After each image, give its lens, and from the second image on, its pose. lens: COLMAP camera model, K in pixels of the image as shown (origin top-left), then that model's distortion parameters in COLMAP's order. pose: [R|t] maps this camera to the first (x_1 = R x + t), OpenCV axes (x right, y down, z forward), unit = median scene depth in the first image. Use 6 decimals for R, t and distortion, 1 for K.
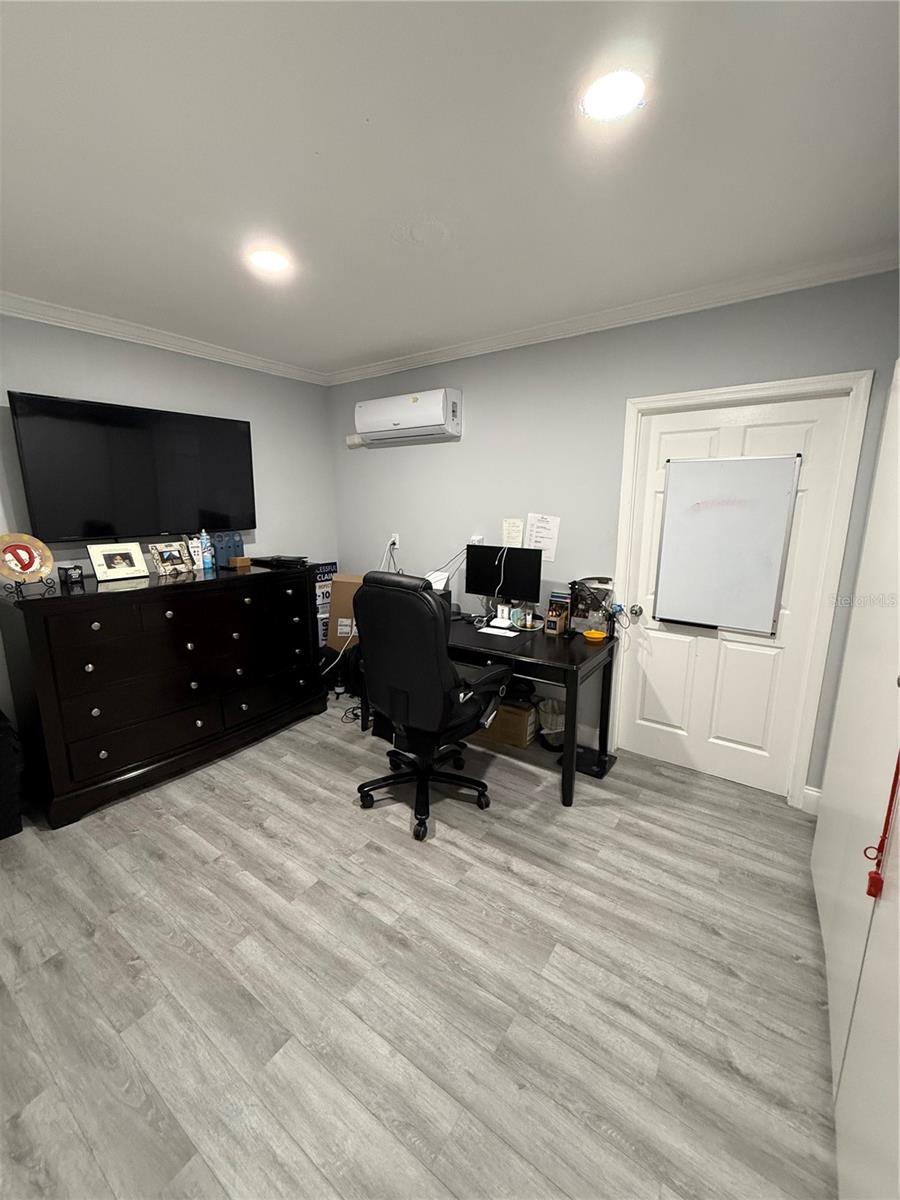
lens RADIAL K [[477.9, 0, 449.1], [0, 477.9, 600.0], [0, 0, 1]] dist [-0.001513, 0.000563]
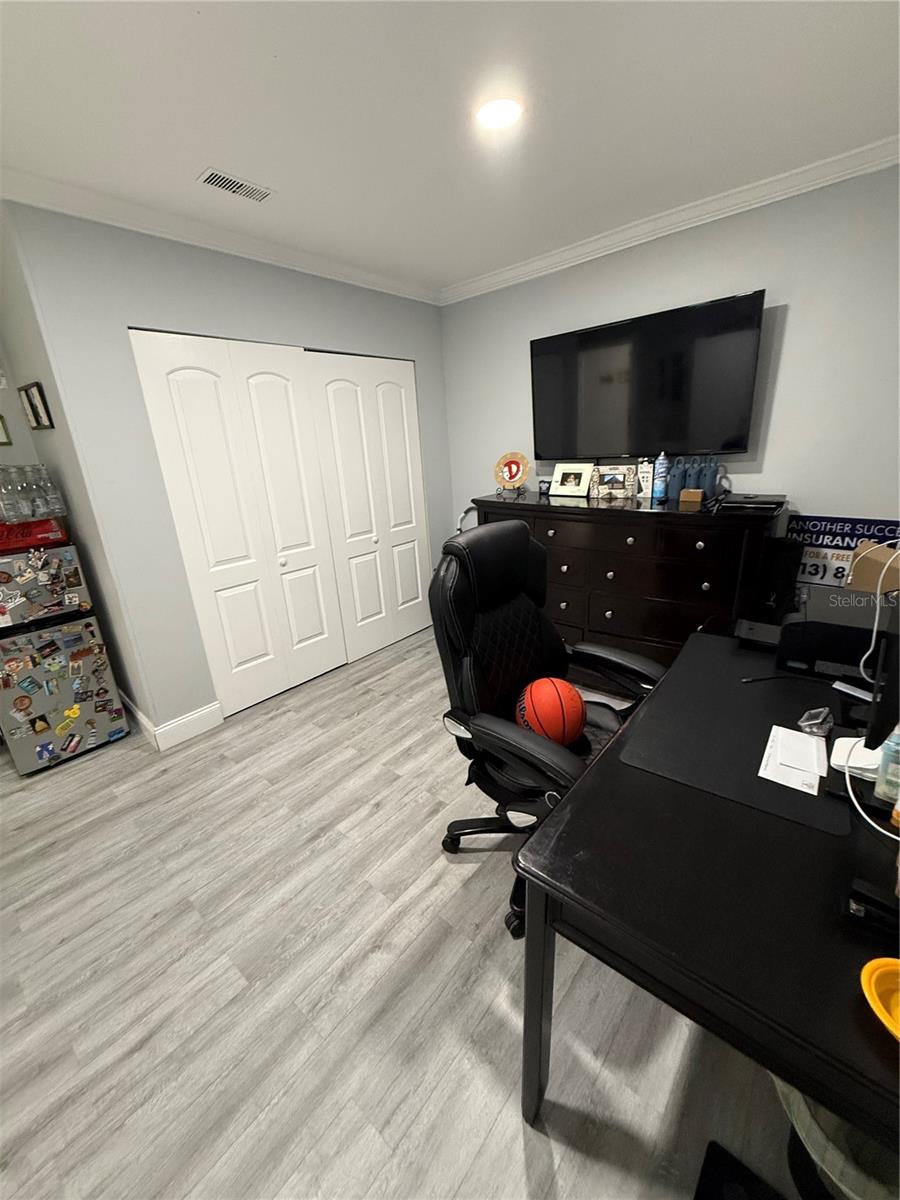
lens RADIAL K [[477.9, 0, 448.9], [0, 477.9, 600.2], [0, 0, 1]] dist [-0.001513, 0.000563]
pose [[-0.086011, 0.320265, -0.943415, 0.580757], [-0.147901, 0.932328, 0.329985, -0.173624], [0.985255, 0.167915, -0.032823, 0.953840]]
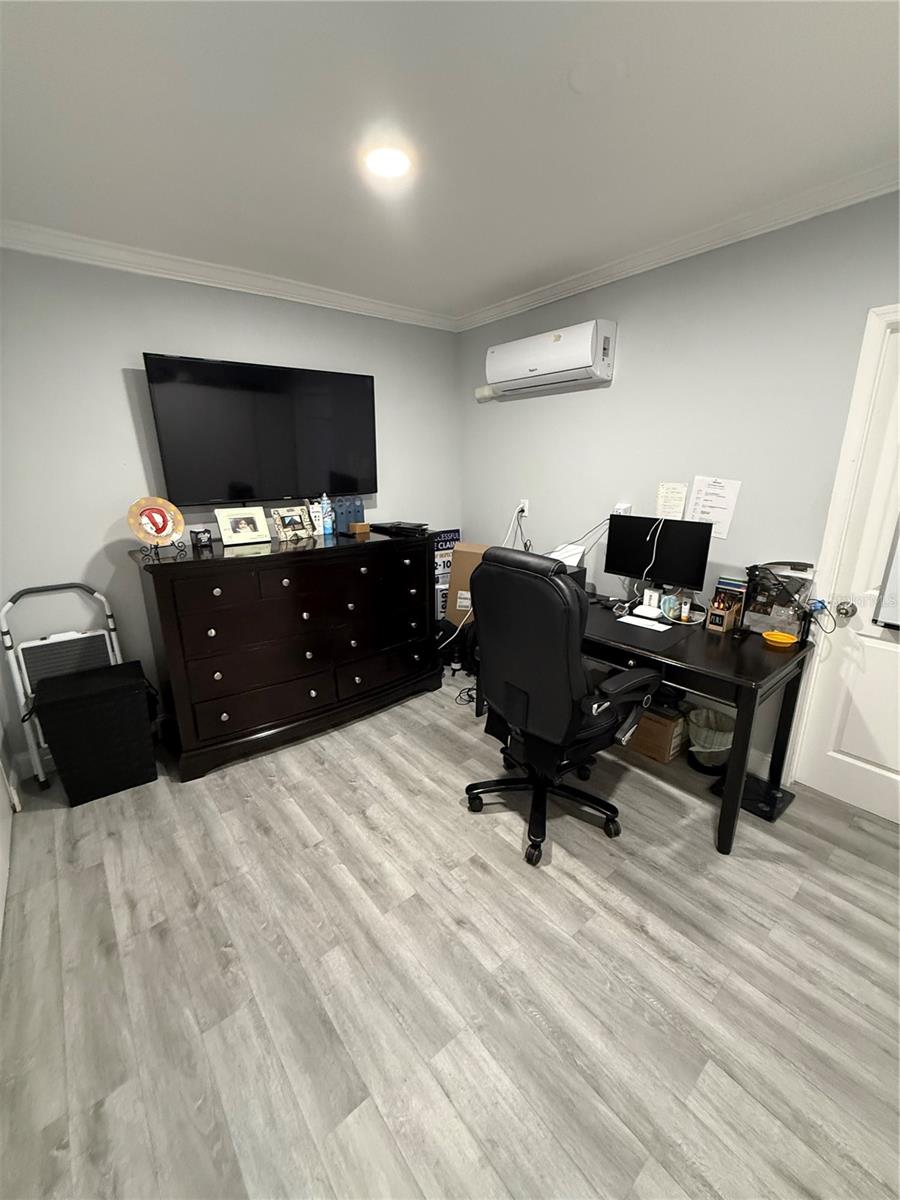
lens RADIAL K [[477.9, 0, 450.0], [0, 477.9, 599.8], [0, 0, 1]] dist [-0.001513, 0.000563]
pose [[0.965371, 0.063533, -0.253026, -0.017161], [-0.044270, 0.995721, 0.081113, -0.032427], [0.257097, -0.067103, 0.964053, 0.167507]]
